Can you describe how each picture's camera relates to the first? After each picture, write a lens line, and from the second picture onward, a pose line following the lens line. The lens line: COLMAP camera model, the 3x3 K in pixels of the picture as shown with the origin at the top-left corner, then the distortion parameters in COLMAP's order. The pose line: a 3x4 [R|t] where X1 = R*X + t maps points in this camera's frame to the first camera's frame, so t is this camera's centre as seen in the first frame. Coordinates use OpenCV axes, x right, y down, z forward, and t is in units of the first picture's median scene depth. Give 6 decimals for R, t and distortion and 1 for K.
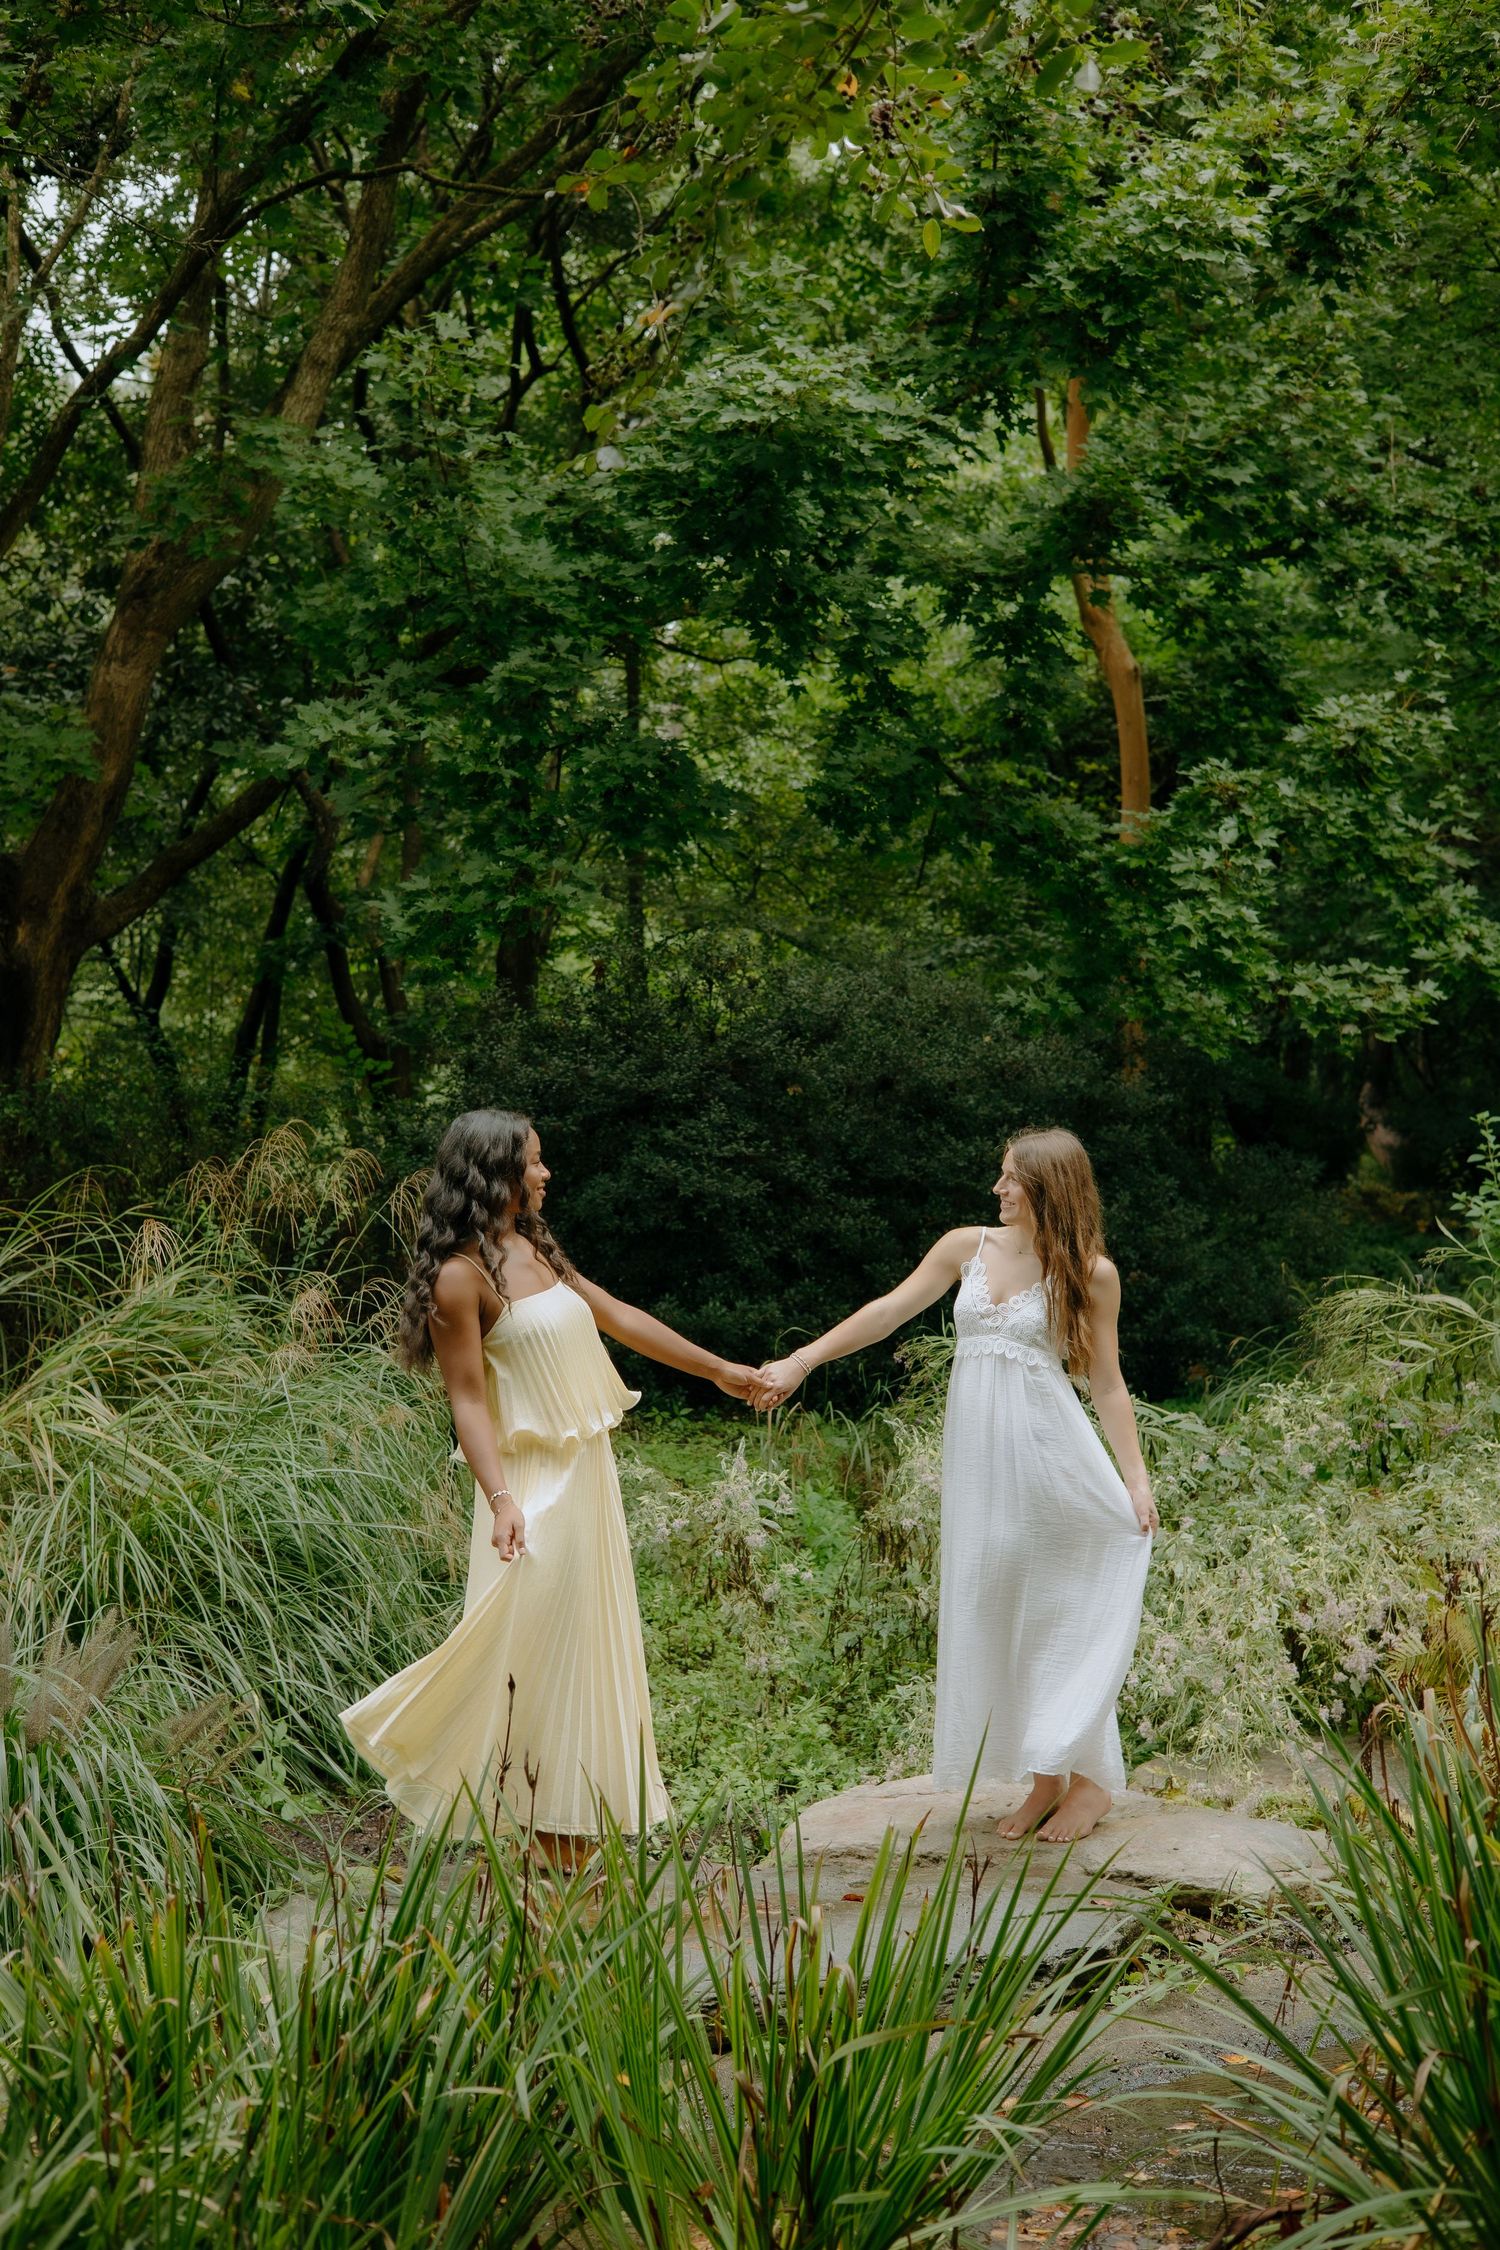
lens RADIAL K [[3101.0, 0, 688.2], [0, 3101.0, 1082.4], [0, 0, 1]] dist [0.048766, -0.127695]
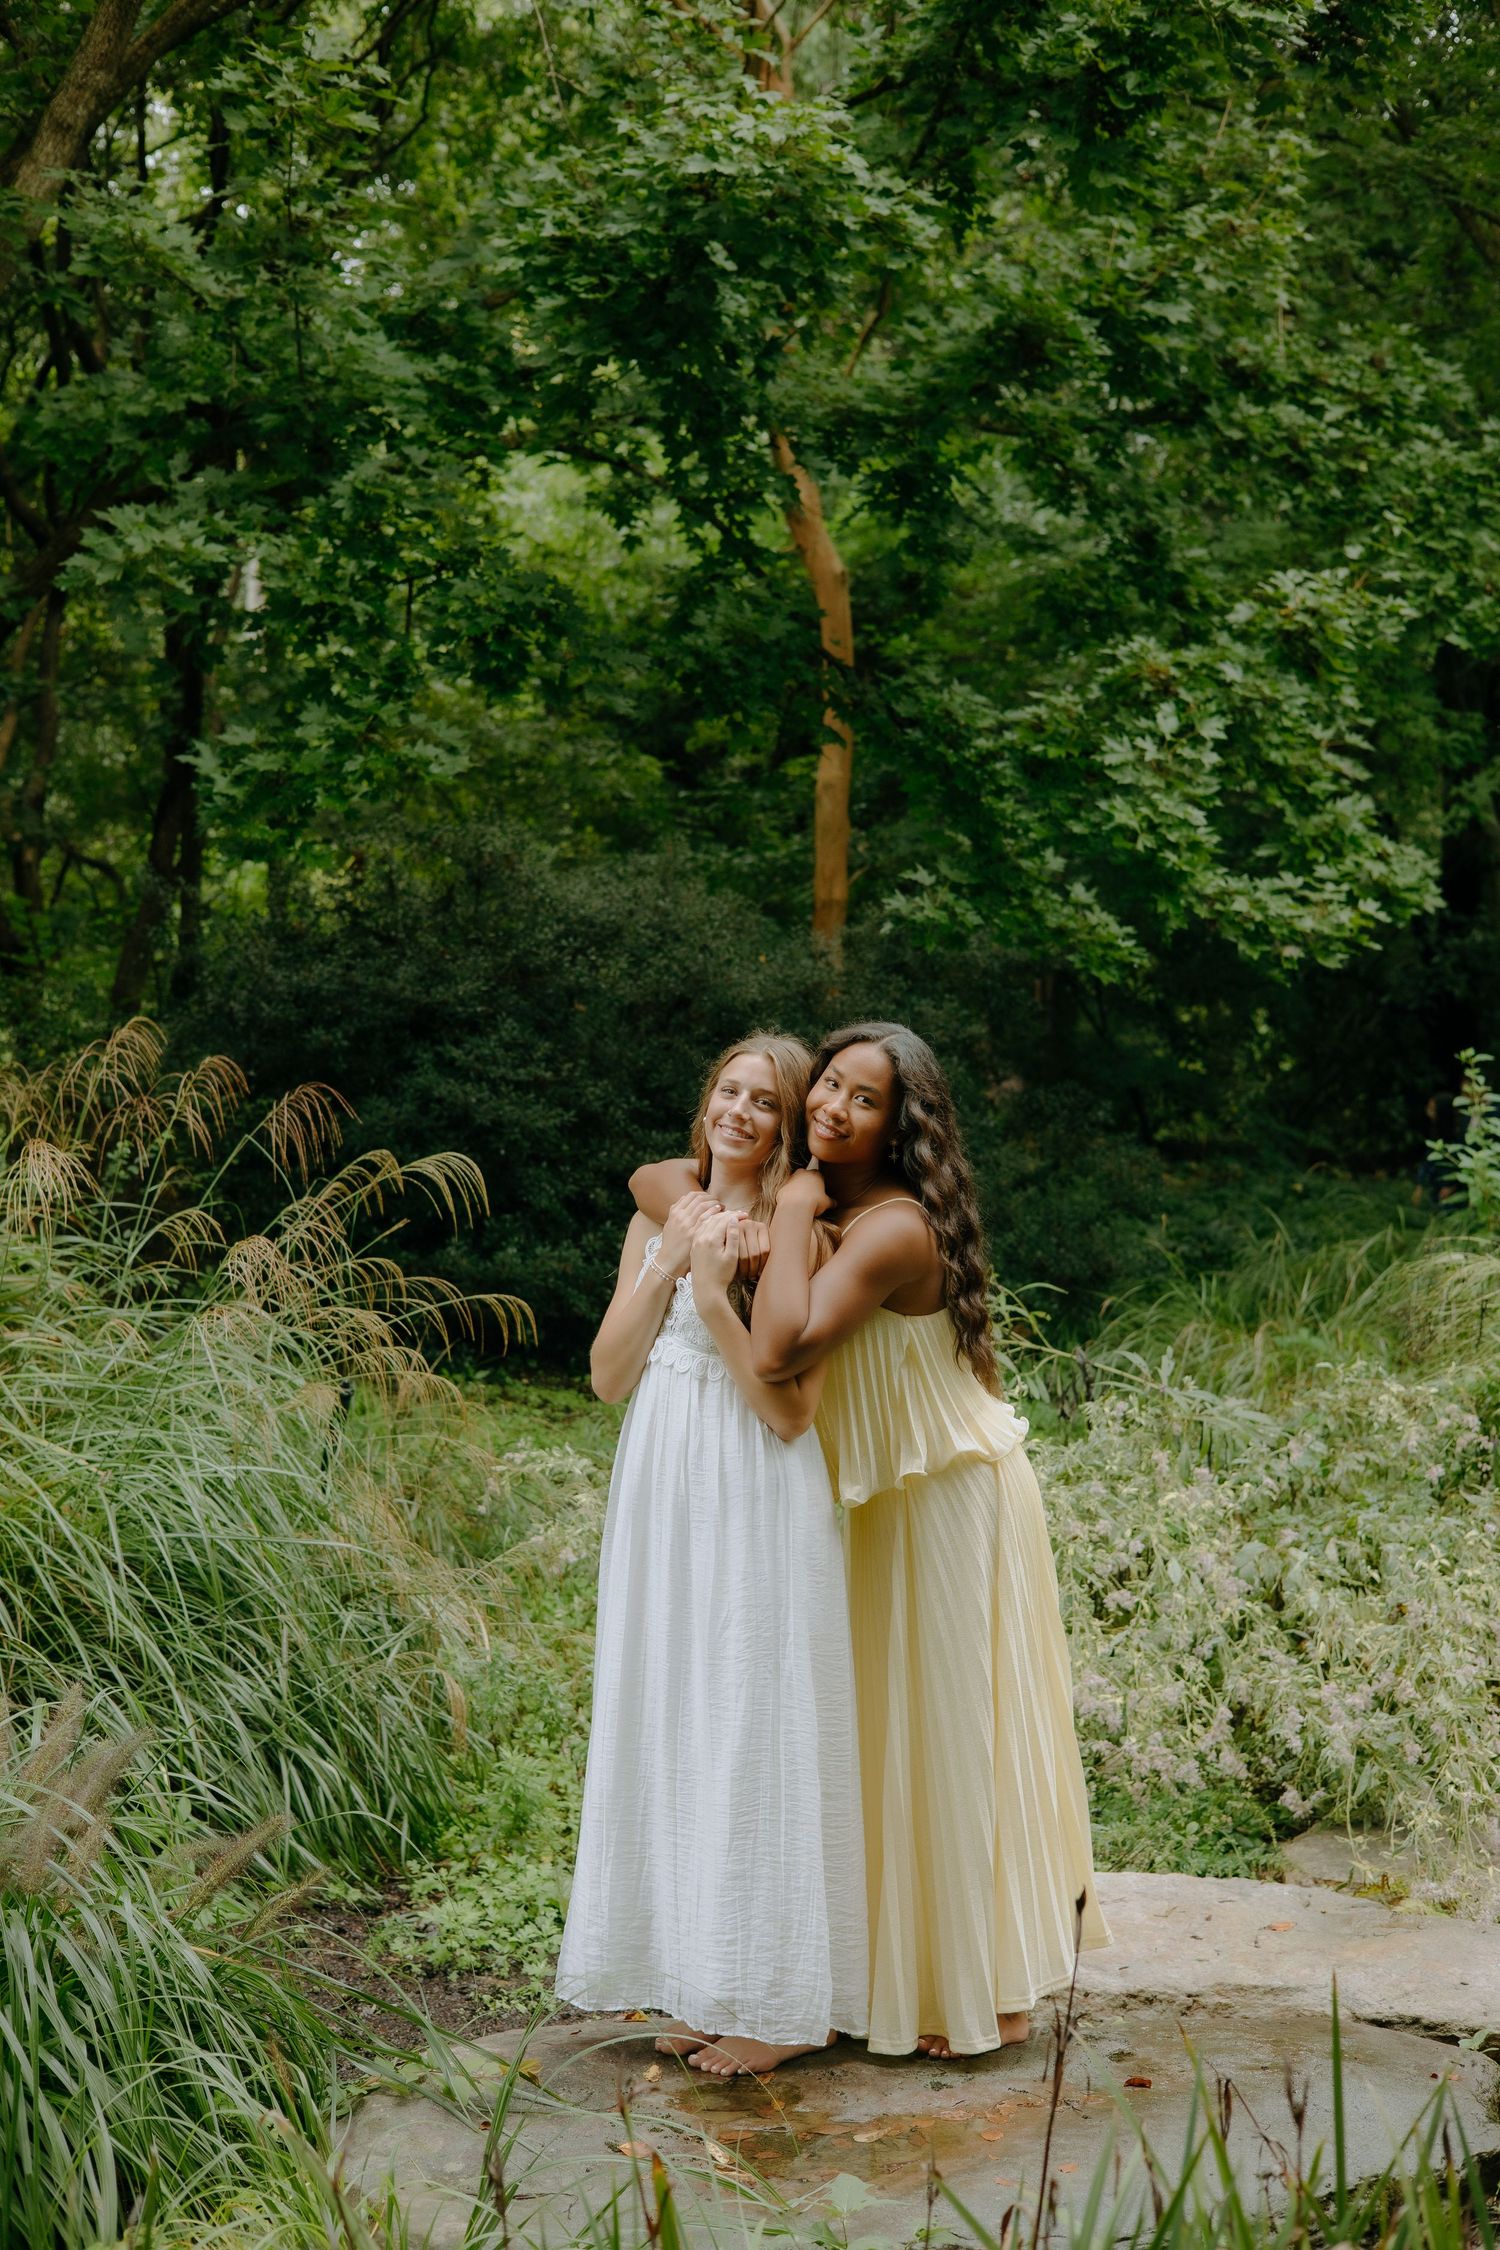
lens RADIAL K [[3101.0, 0, 688.2], [0, 3101.0, 1082.4], [0, 0, 1]] dist [0.048766, -0.127695]
pose [[0.986685, 0.024505, 0.160789, -0.095309], [-0.027873, 0.999436, 0.018721, 0.008177], [-0.160239, -0.022954, 0.986811, 0.160604]]
